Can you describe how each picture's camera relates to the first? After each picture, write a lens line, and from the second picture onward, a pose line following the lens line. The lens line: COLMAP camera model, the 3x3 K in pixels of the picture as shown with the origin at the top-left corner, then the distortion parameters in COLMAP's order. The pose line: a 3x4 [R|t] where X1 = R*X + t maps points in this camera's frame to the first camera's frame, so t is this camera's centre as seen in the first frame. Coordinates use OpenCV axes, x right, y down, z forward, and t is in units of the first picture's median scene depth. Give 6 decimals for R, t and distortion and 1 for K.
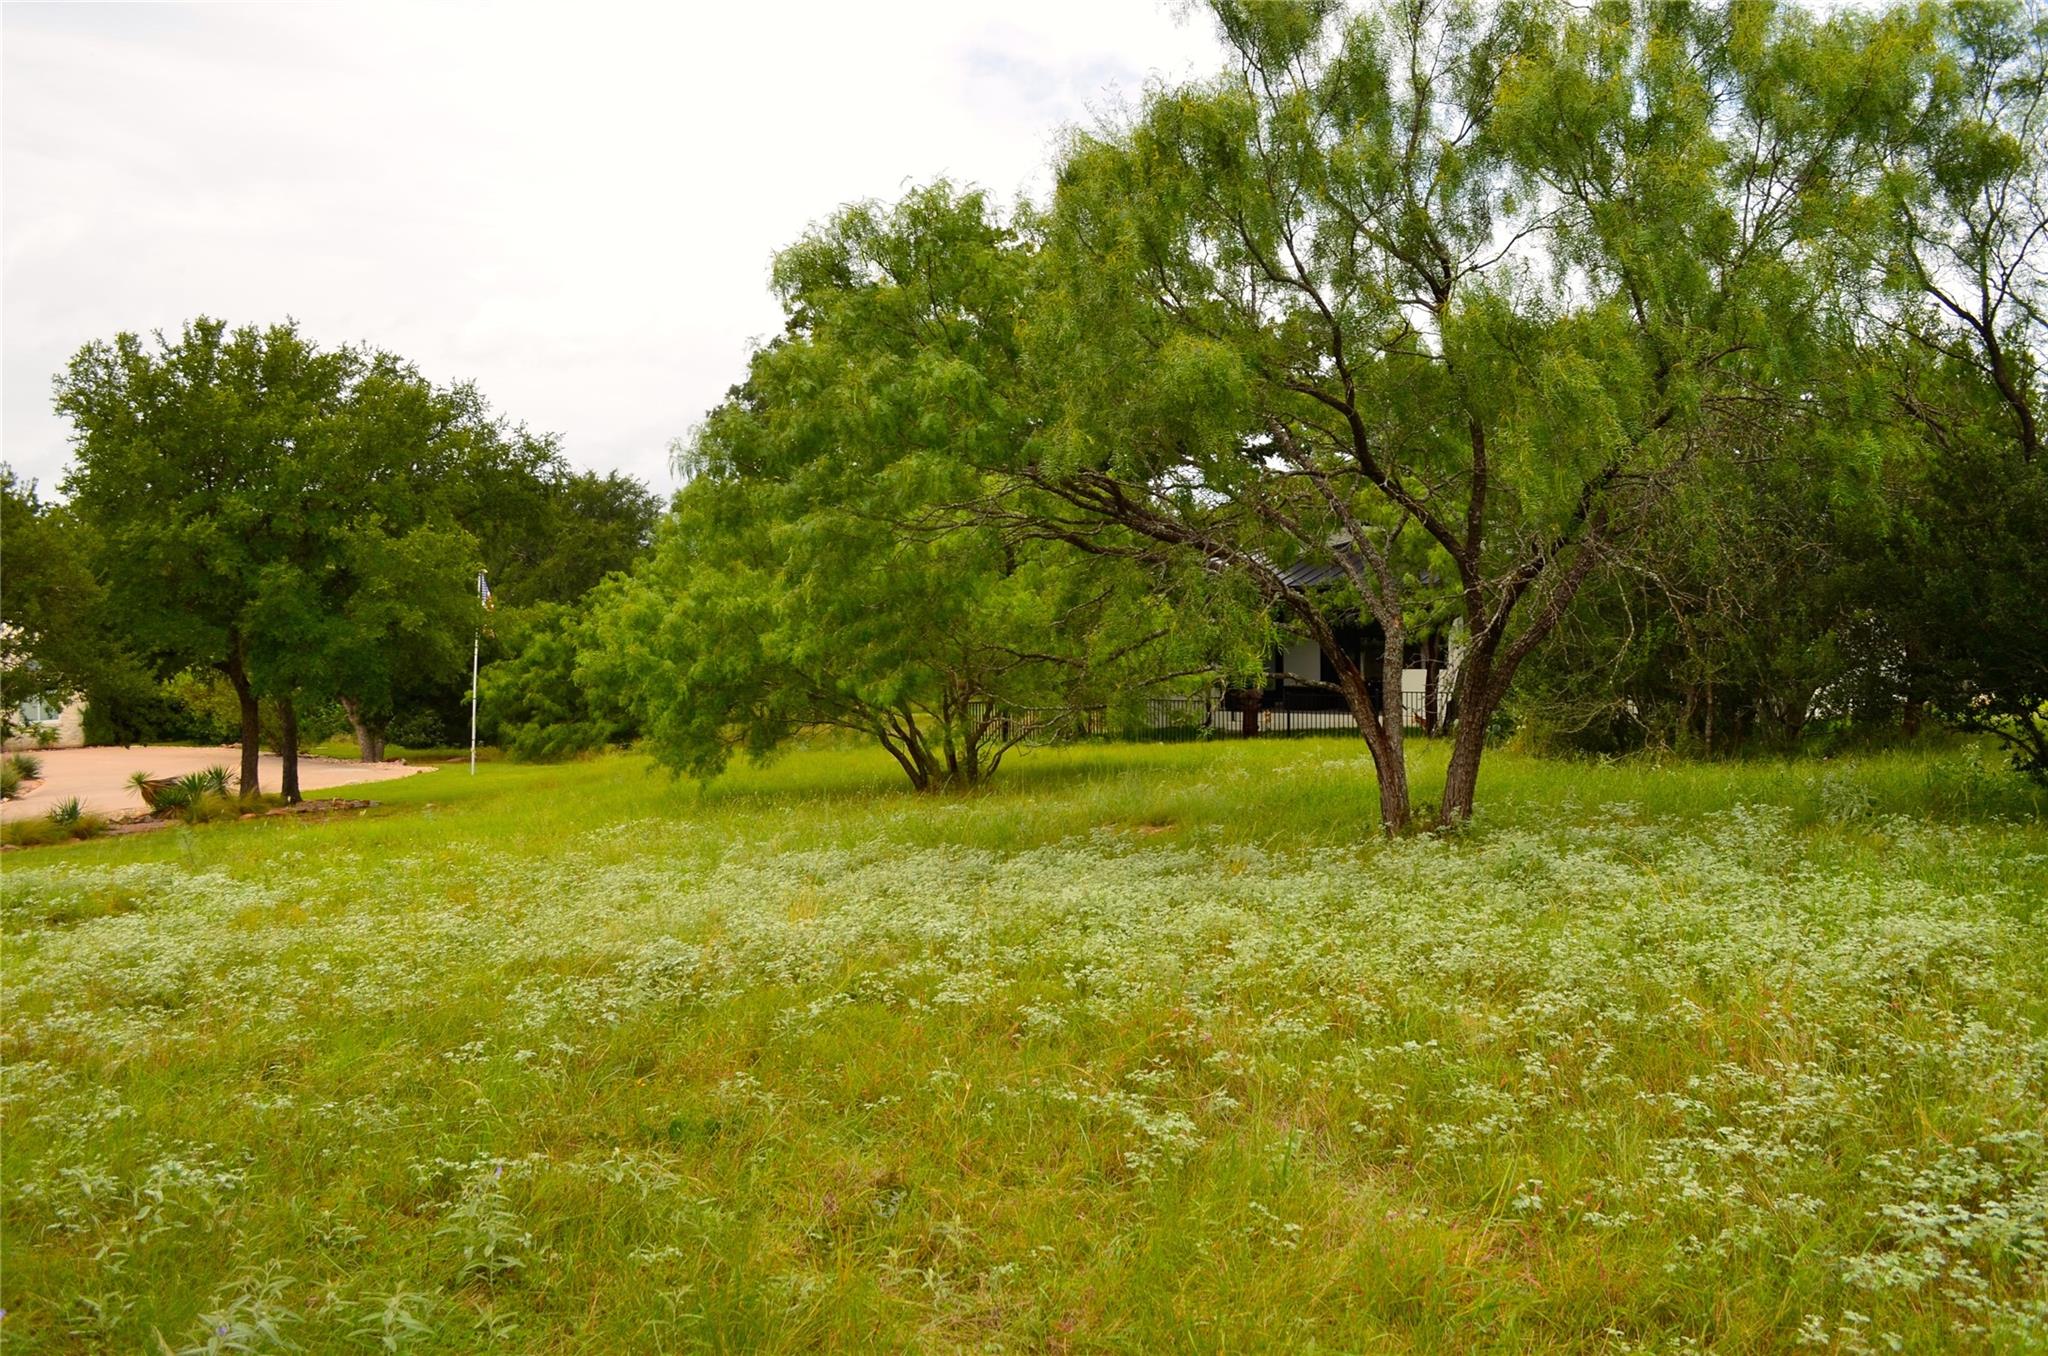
lens RADIAL K [[1833.3, 0, 1040.0], [0, 1833.3, 680.3], [0, 0, 1]] dist [-0.075188, 0.016479]
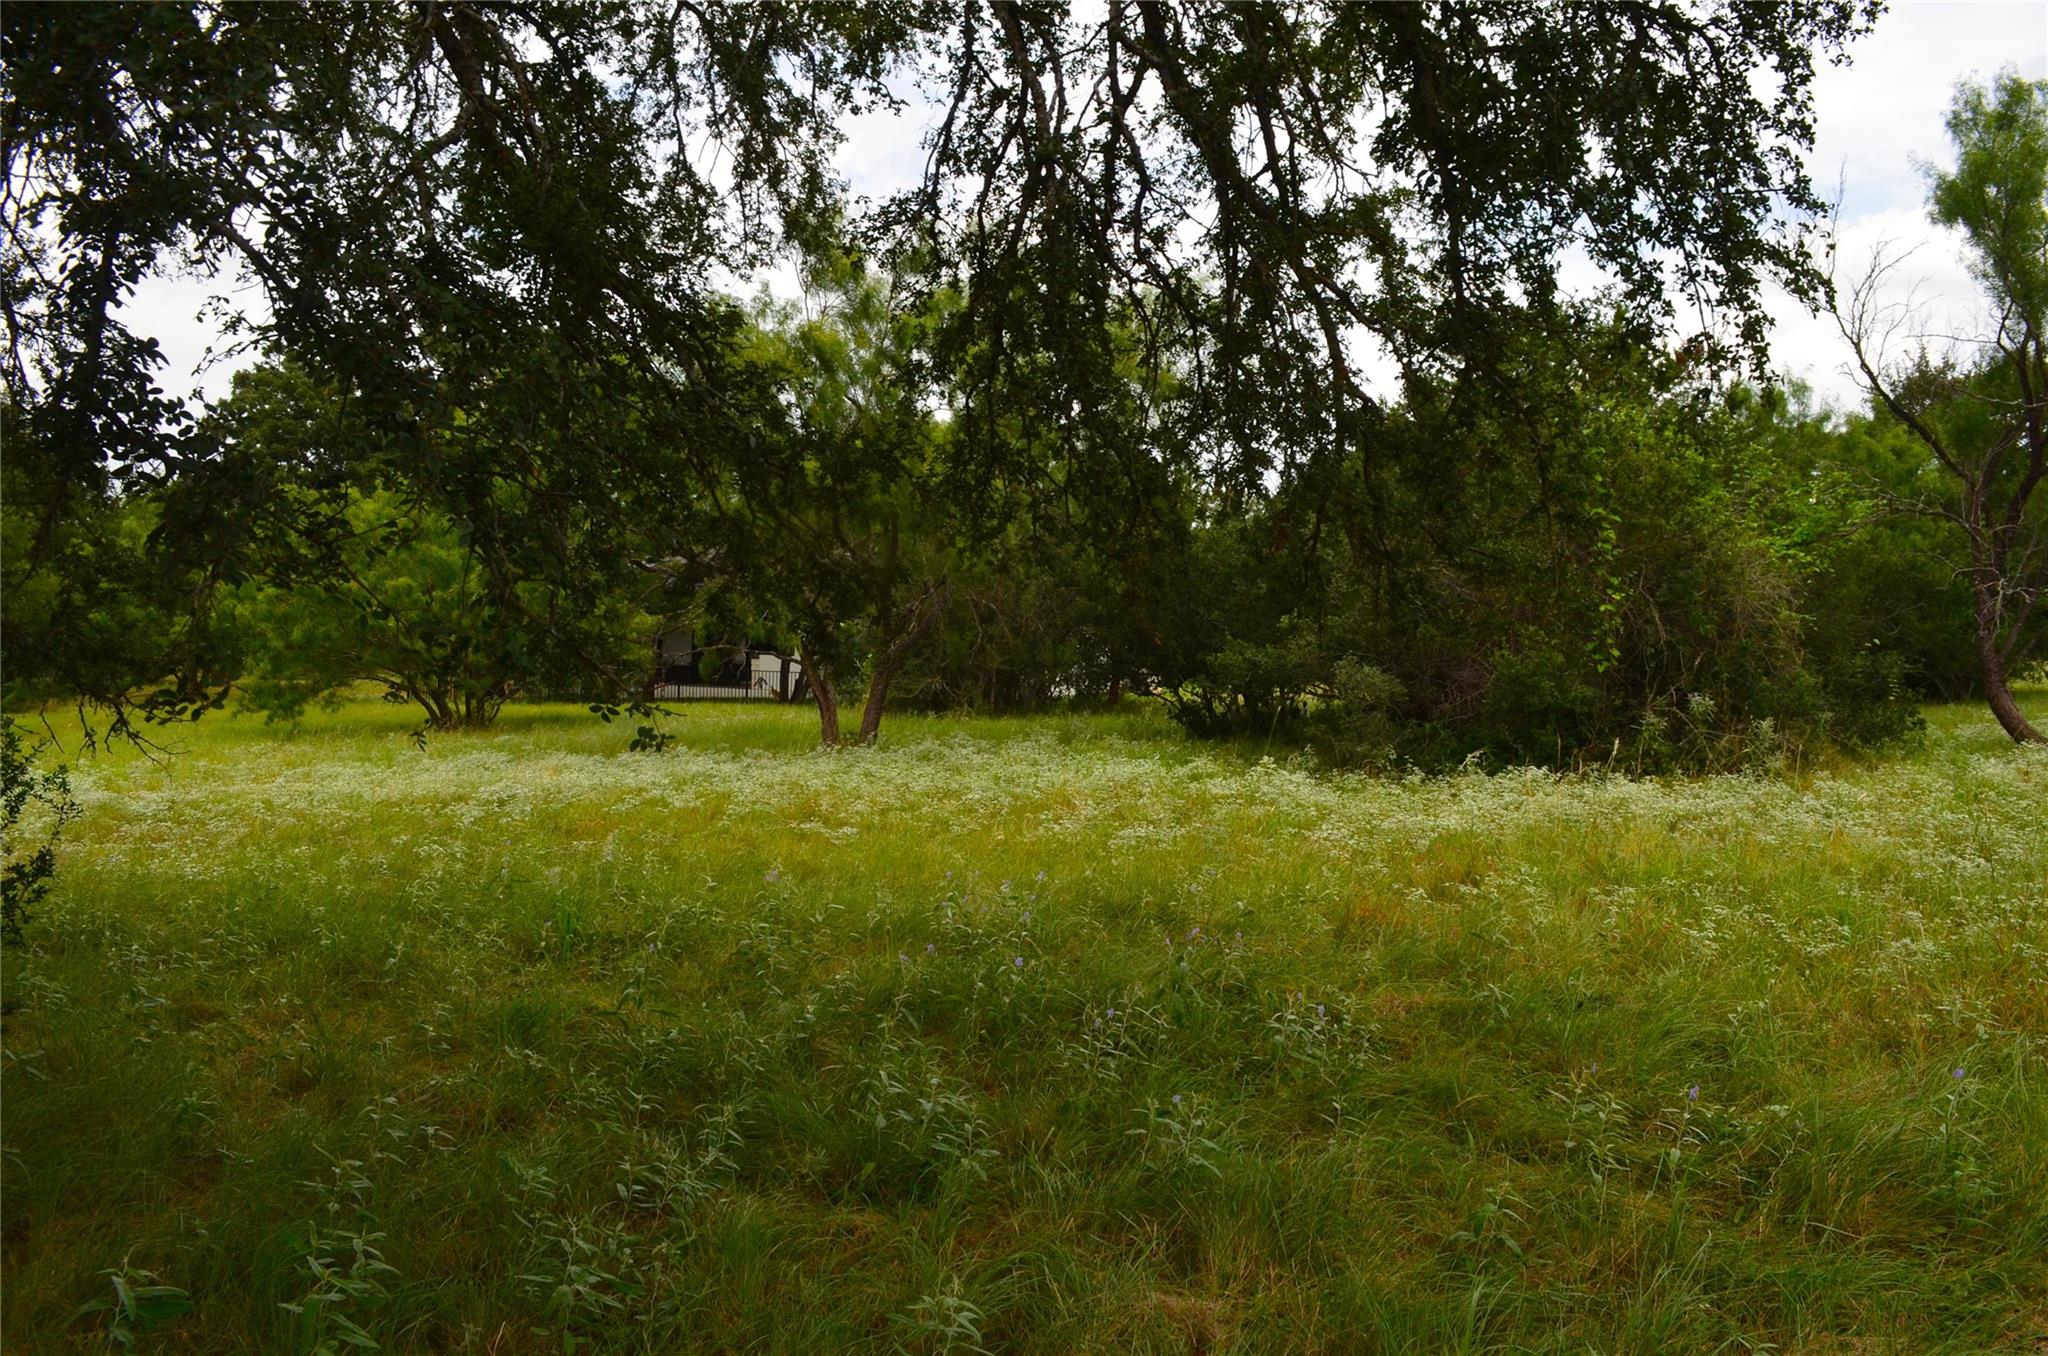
lens RADIAL K [[1616.2, 0, 1043.1], [0, 1616.2, 704.6], [0, 0, 1]] dist [-0.085209, 0.021683]
pose [[0.915712, 0.022049, 0.401229, -0.138525], [-0.031162, 0.999383, 0.016199, 0.007781], [-0.400624, -0.027337, 0.915835, -0.270187]]
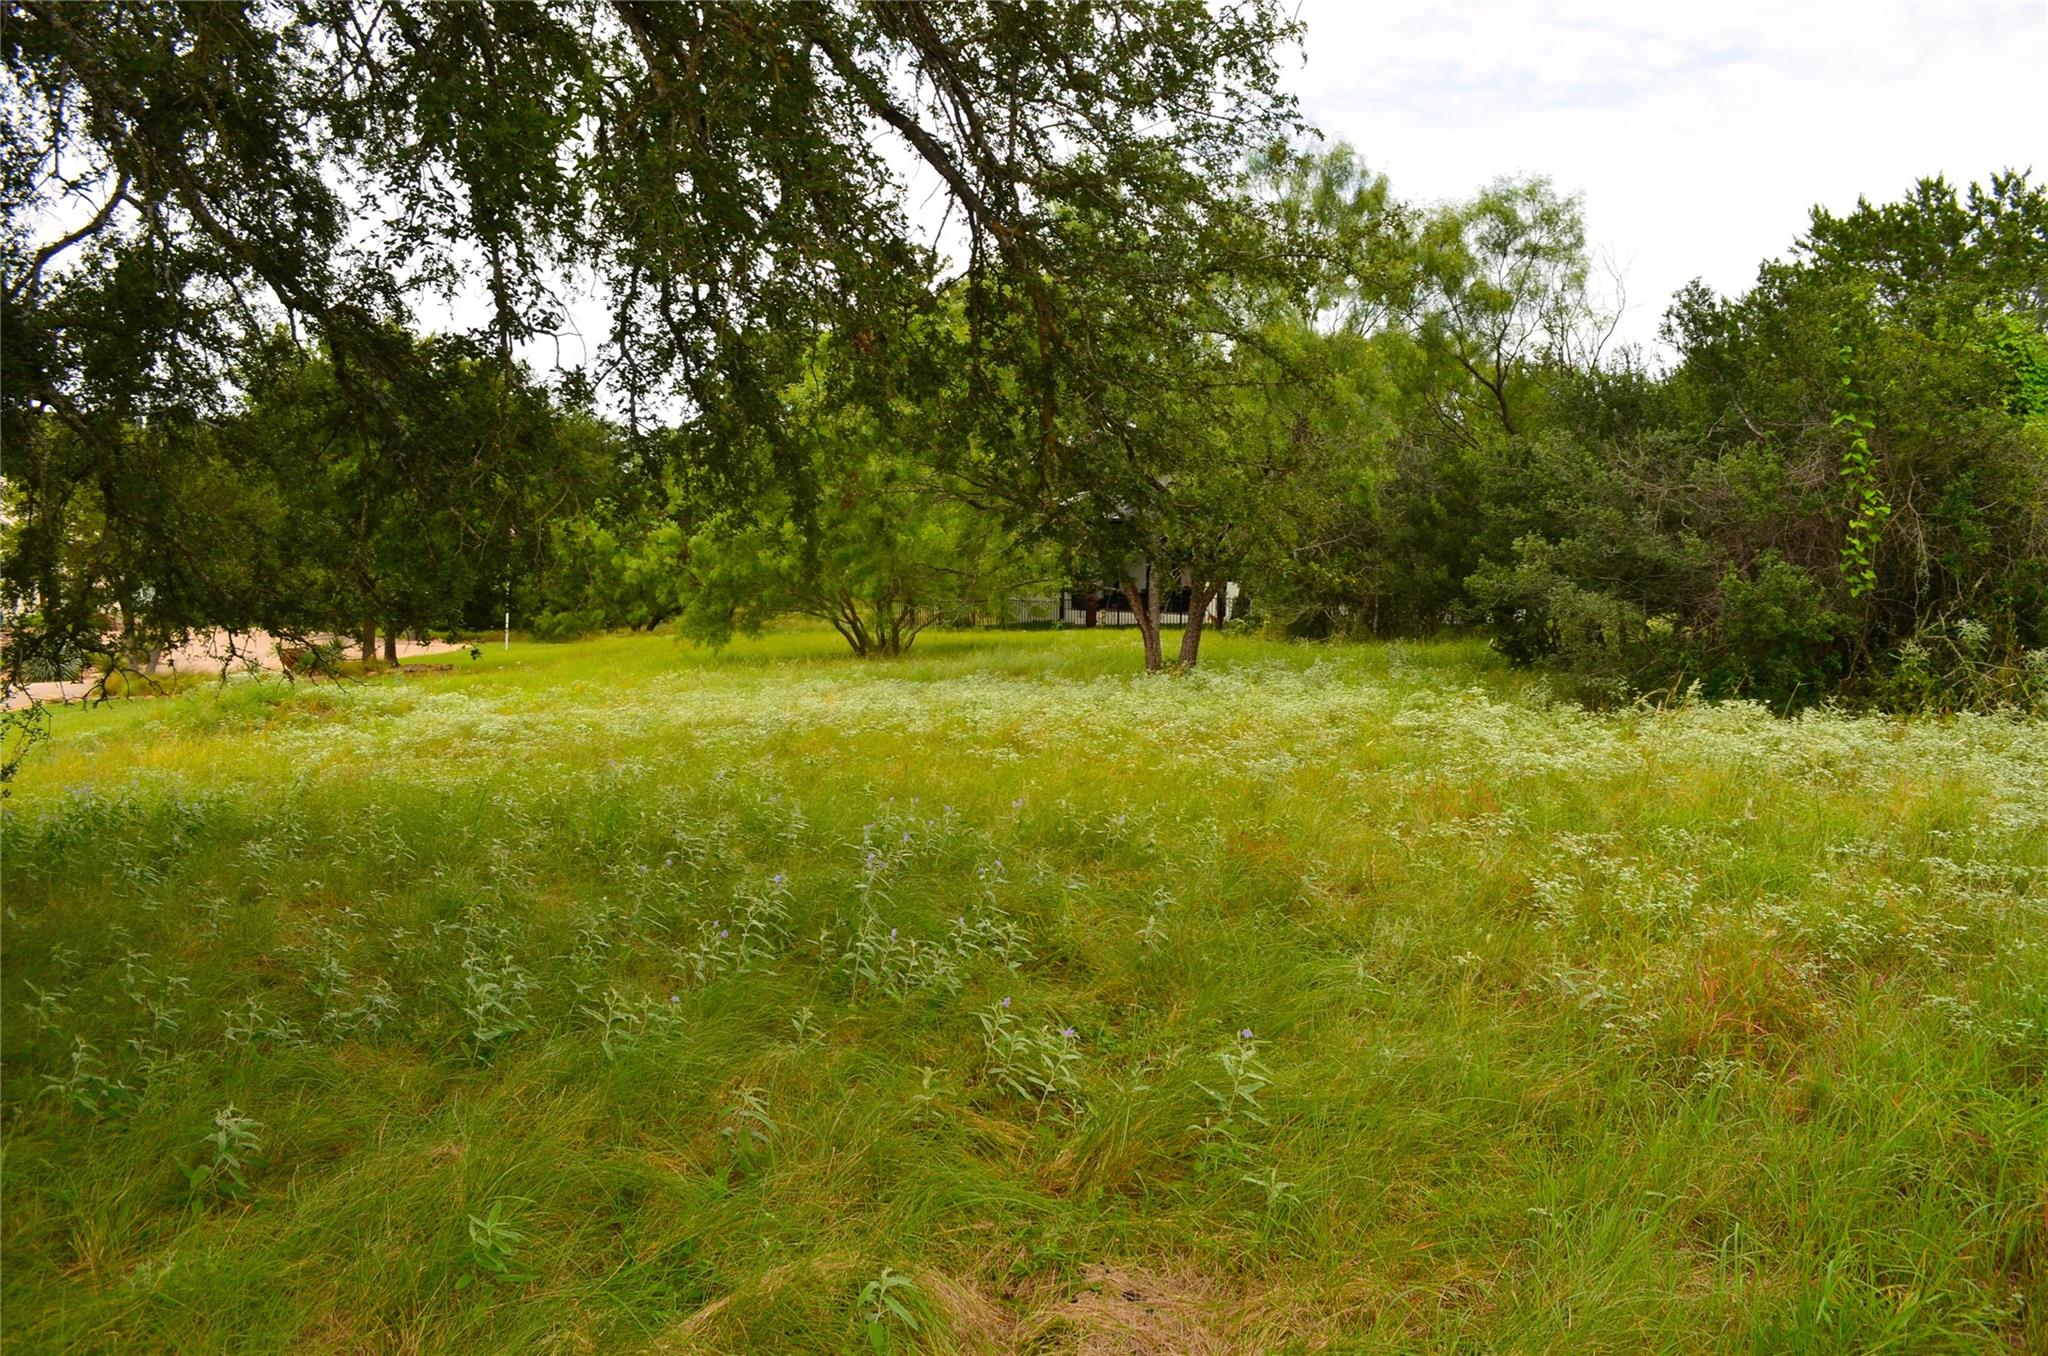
lens RADIAL K [[1616.2, 0, 1027.3], [0, 1616.2, 675.0], [0, 0, 1]] dist [-0.085209, 0.021683]
pose [[0.997958, 0.014035, 0.062313, -0.012448], [-0.017442, 0.998363, 0.054474, 0.000664], [-0.061446, -0.055449, 0.996569, -0.324180]]
